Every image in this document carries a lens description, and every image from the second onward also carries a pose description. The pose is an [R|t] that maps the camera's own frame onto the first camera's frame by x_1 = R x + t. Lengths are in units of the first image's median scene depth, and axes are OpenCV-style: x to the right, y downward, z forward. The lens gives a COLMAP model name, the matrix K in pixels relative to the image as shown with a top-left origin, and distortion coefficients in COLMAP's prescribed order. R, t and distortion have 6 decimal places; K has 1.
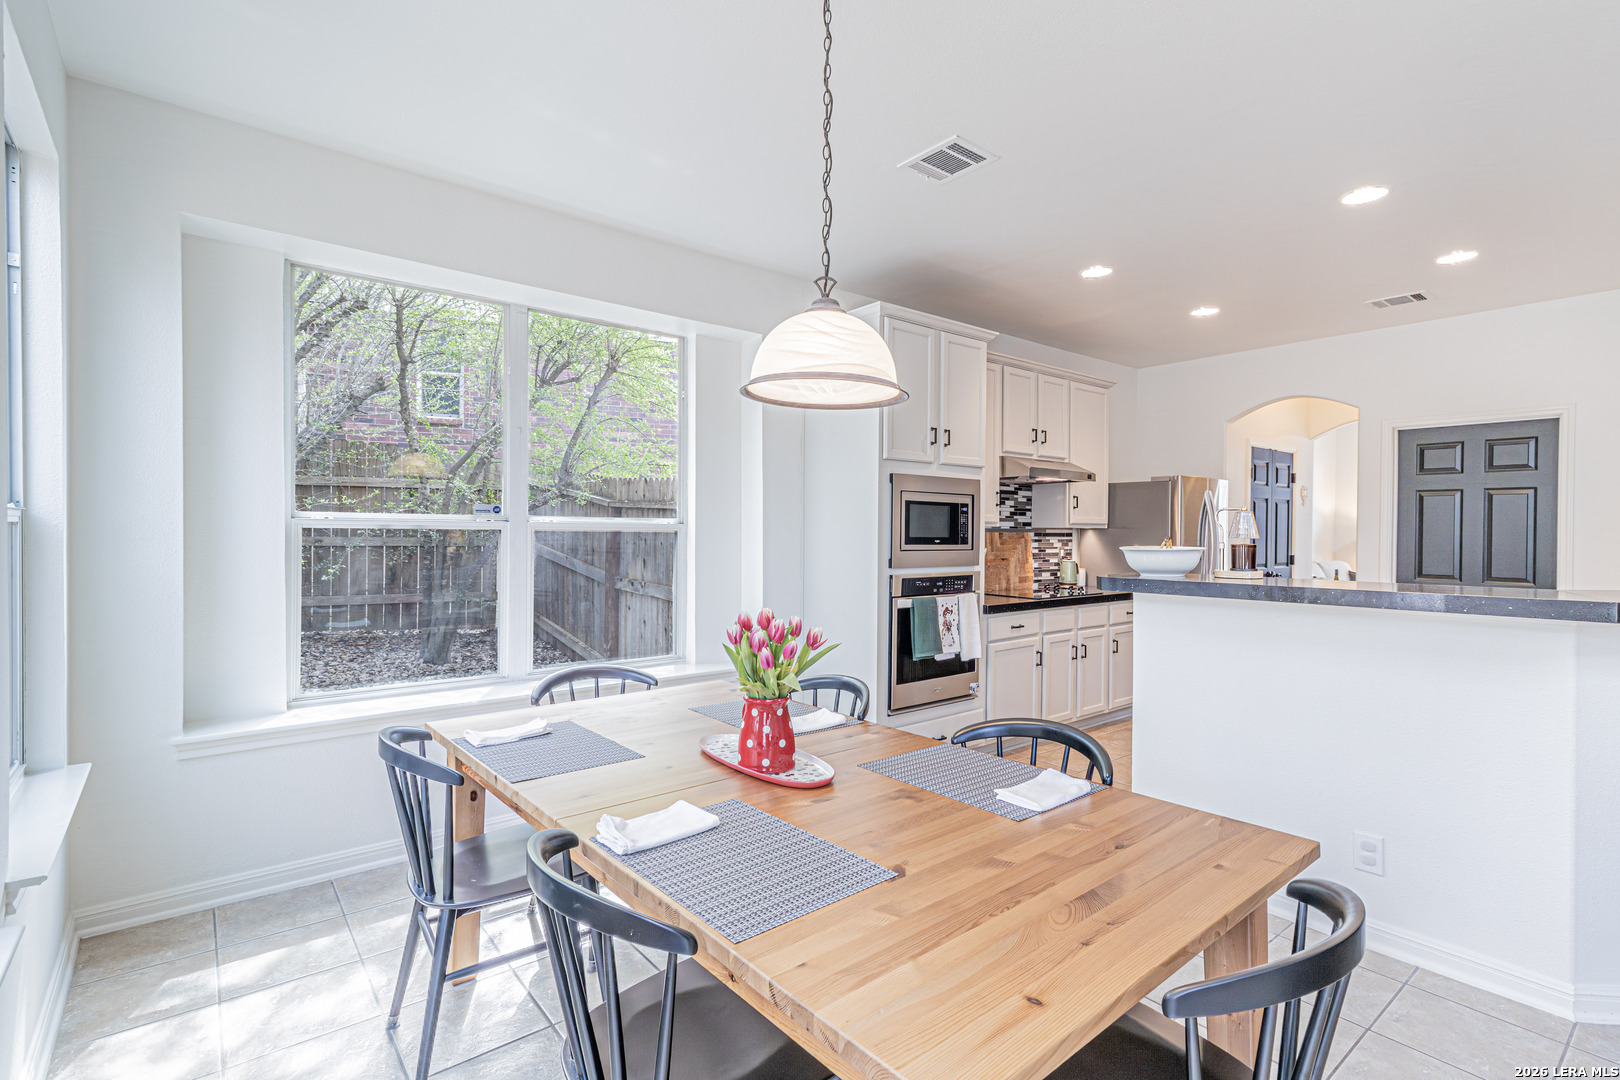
lens RADIAL K [[749.5, 0, 859.6], [0, 749.5, 536.4], [0, 0, 1]] dist [0.010678, -0.000133]
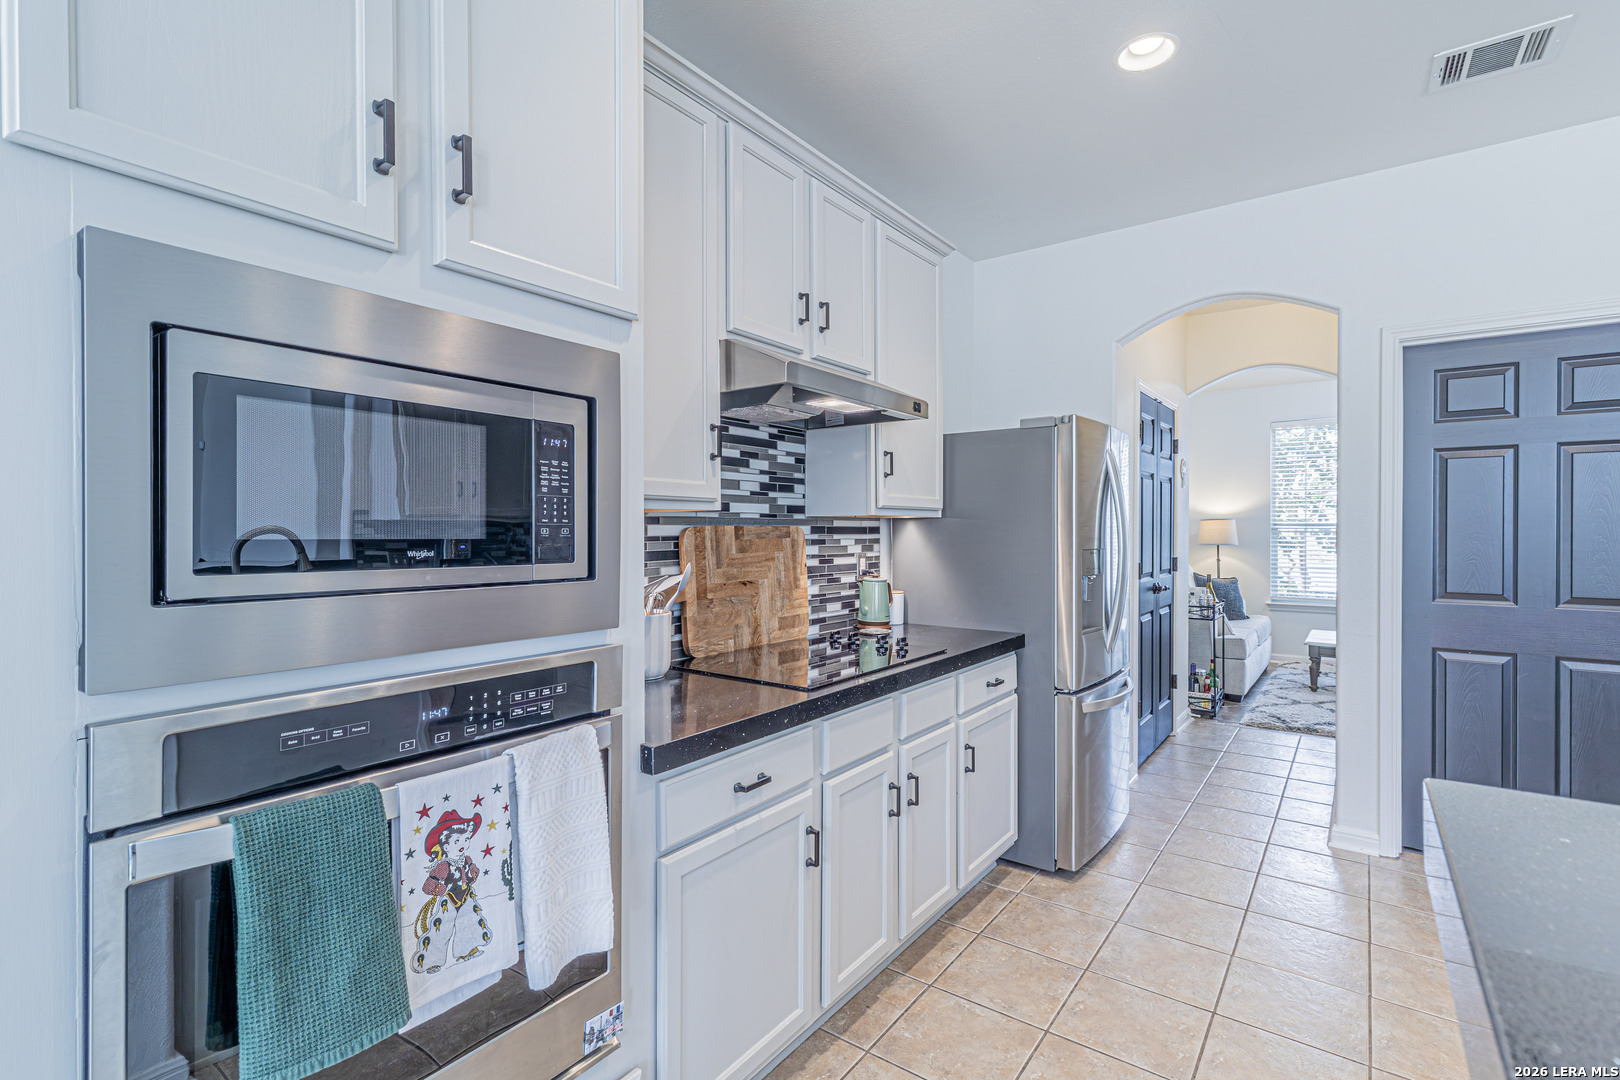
lens RADIAL K [[749.5, 0, 836.9], [0, 749.5, 535.4], [0, 0, 1]] dist [0.010678, -0.000133]
pose [[0.971330, -0.011882, 0.237436, 0.151020], [0.011862, 0.999928, 0.001510, 0.000879], [-0.237437, 0.001349, 0.971402, 0.585468]]
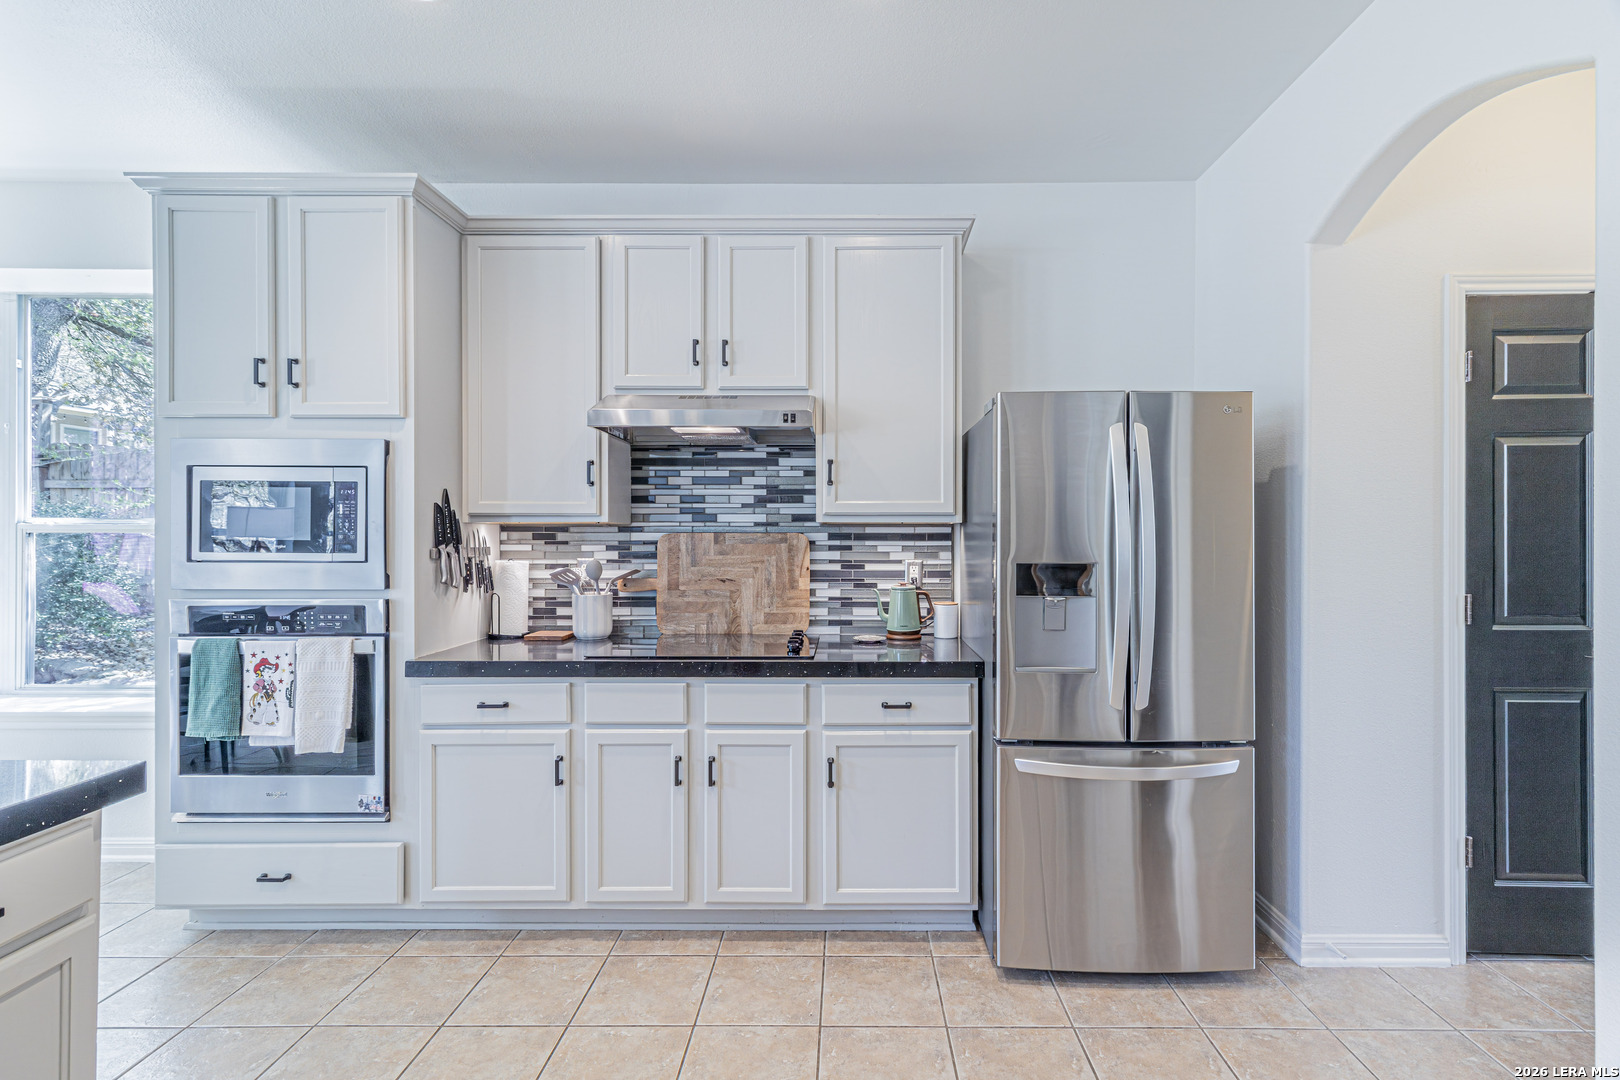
lens RADIAL K [[749.5, 0, 826.4], [0, 749.5, 538.5], [0, 0, 1]] dist [0.010678, -0.000133]
pose [[0.753380, -0.006981, -0.657549, 0.686835], [0.001211, 0.999957, -0.009227, 0.004783], [0.657585, 0.006155, 0.753355, 0.686920]]
